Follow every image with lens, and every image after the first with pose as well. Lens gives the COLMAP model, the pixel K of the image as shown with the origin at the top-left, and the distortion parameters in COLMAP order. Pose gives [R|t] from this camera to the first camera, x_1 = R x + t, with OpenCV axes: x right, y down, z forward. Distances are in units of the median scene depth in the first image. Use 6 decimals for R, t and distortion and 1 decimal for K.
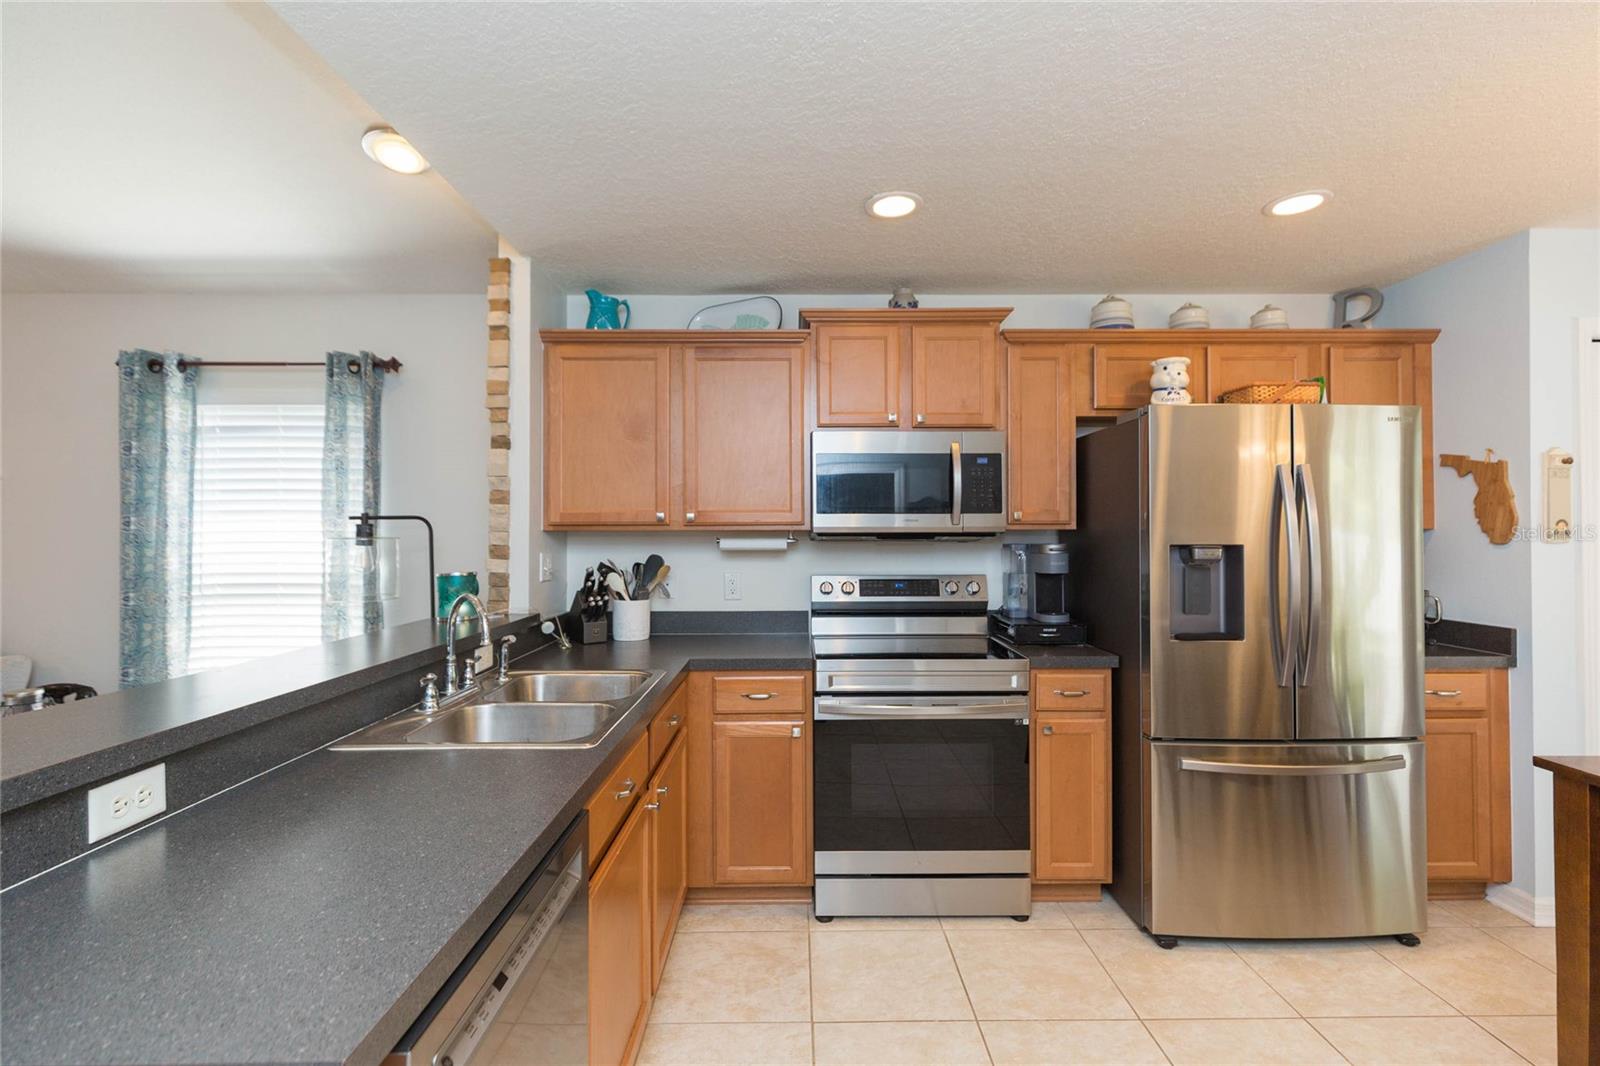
lens RADIAL K [[722.3, 0, 795.8], [0, 722.3, 516.3], [0, 0, 1]] dist [0.000811, 0.001820]
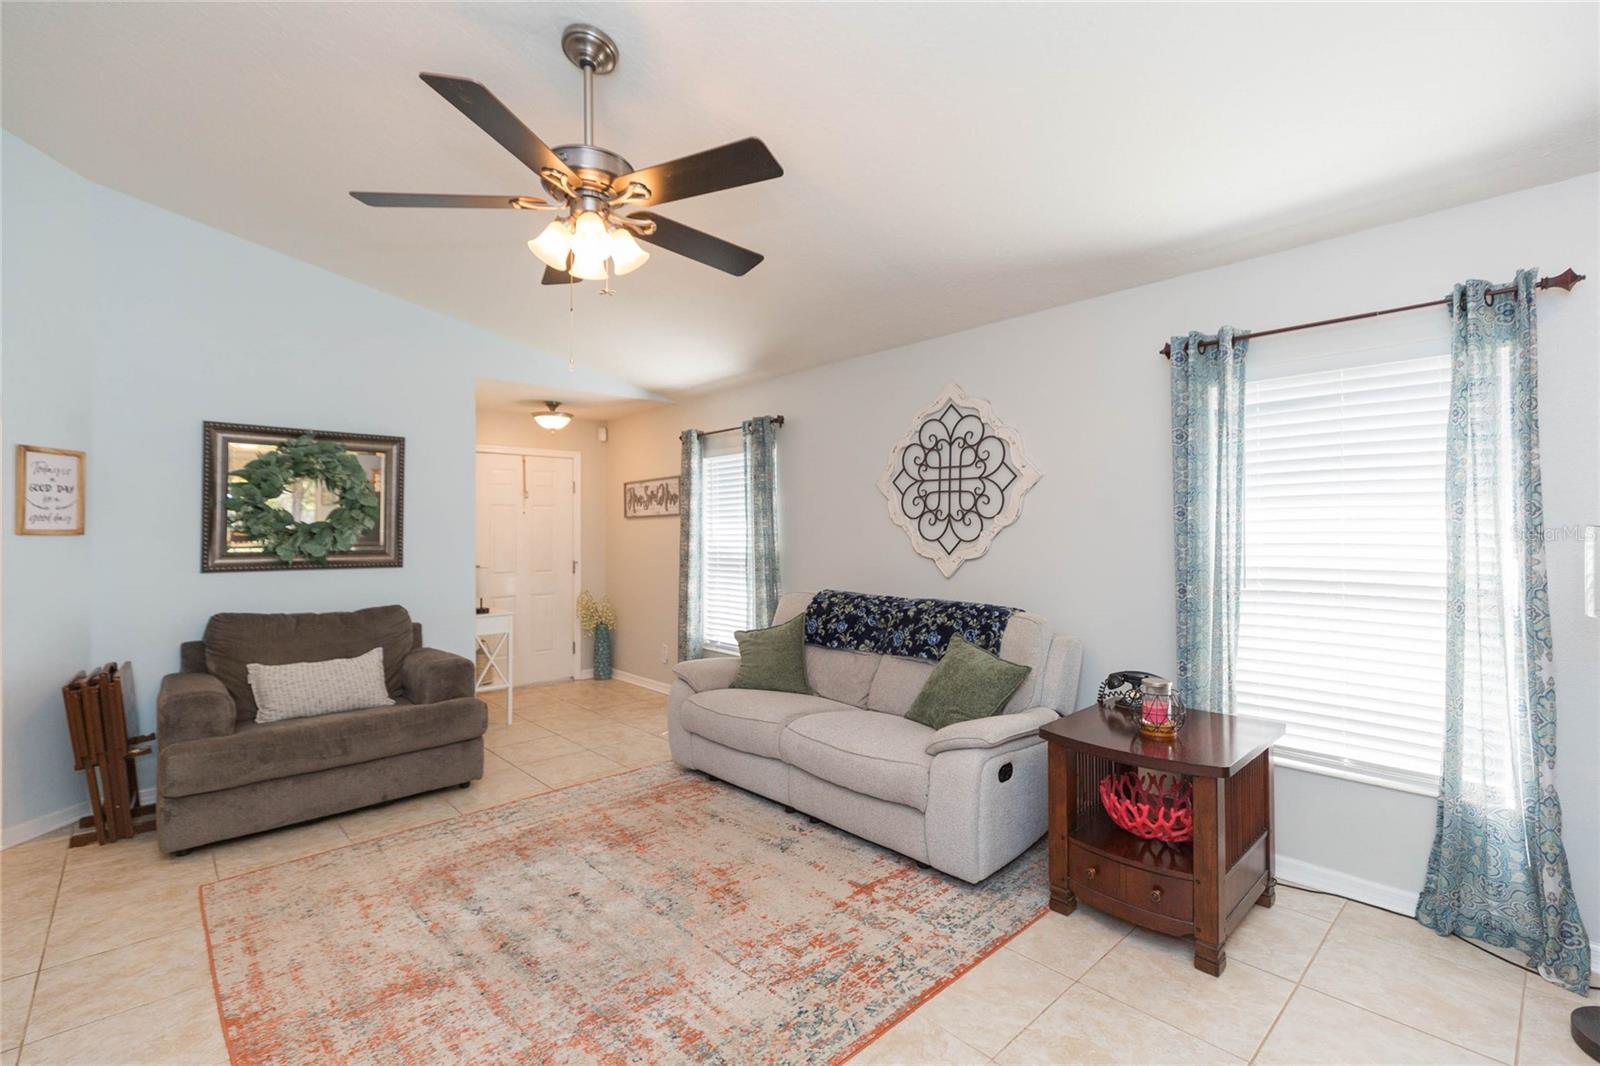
lens RADIAL K [[722.3, 0, 806.6], [0, 722.3, 516.2], [0, 0, 1]] dist [0.000811, 0.001820]
pose [[0.666092, -0.016902, -0.745678, -0.579001], [0.023701, 0.999718, -0.001488, 0.002852], [0.745493, -0.016682, 0.666305, -0.022302]]
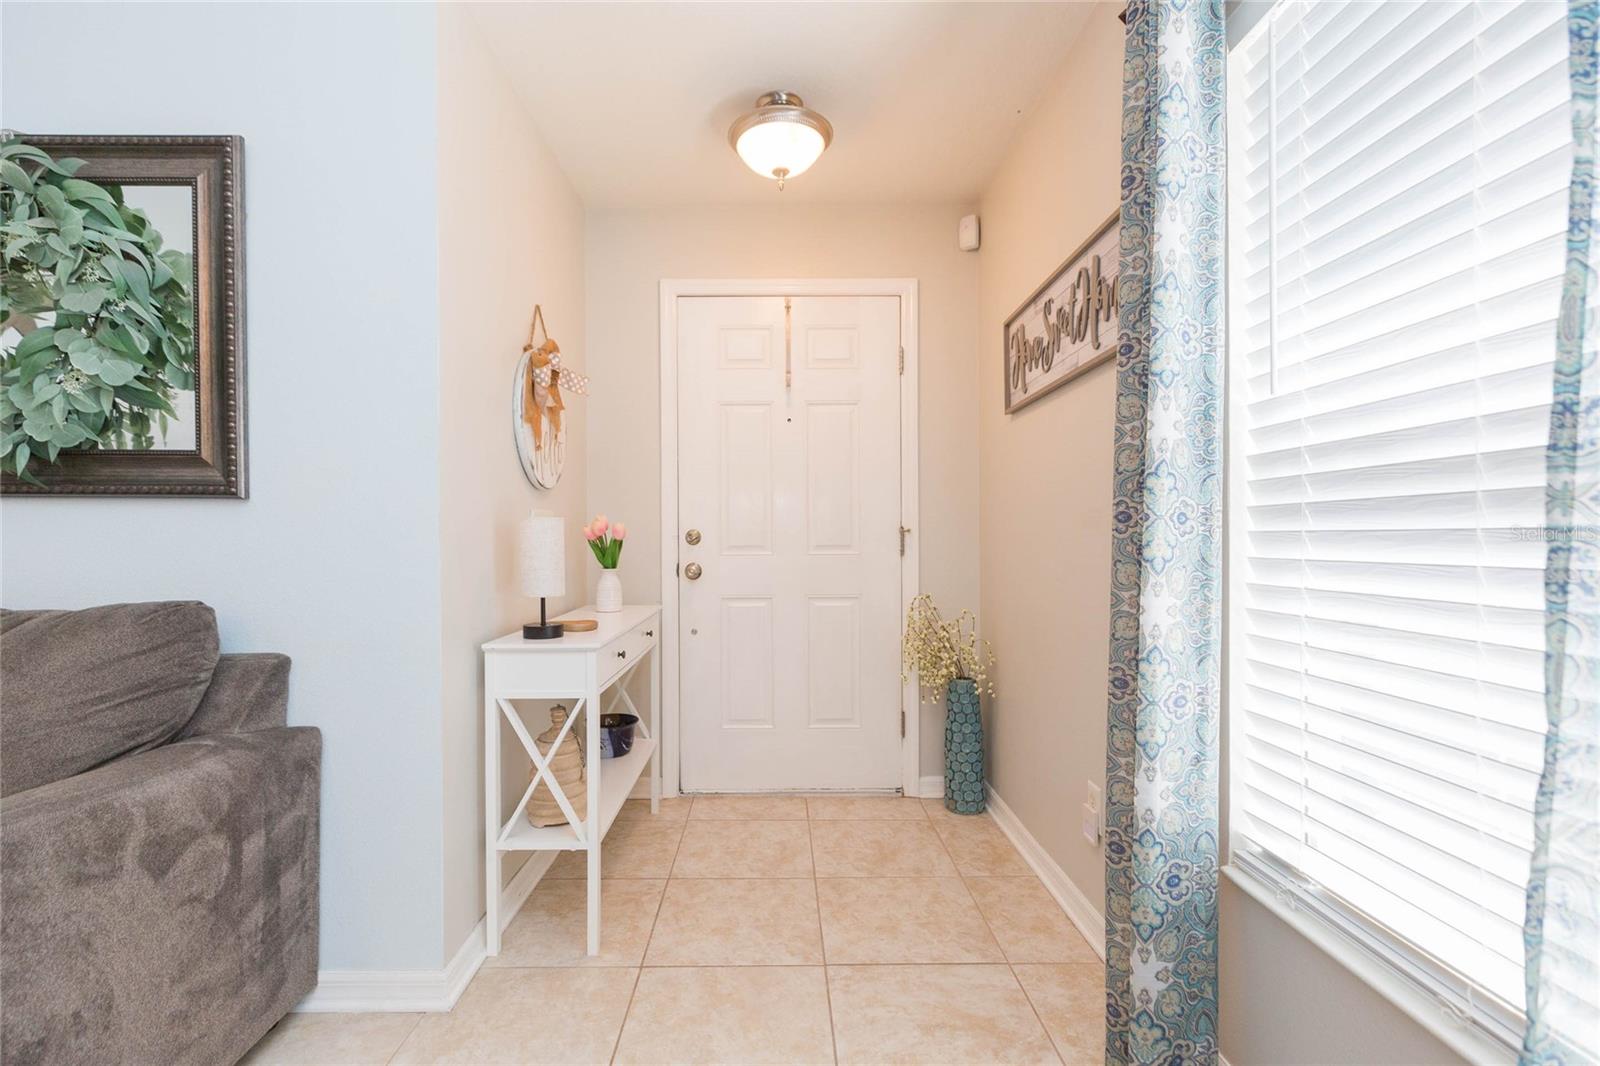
lens RADIAL K [[722.3, 0, 786.7], [0, 722.3, 539.8], [0, 0, 1]] dist [0.000811, 0.001820]
pose [[-0.004452, 0.004423, -0.999980, -1.832887], [0.029077, 0.999568, 0.004292, 0.137873], [0.999567, -0.029058, -0.004578, 0.836908]]
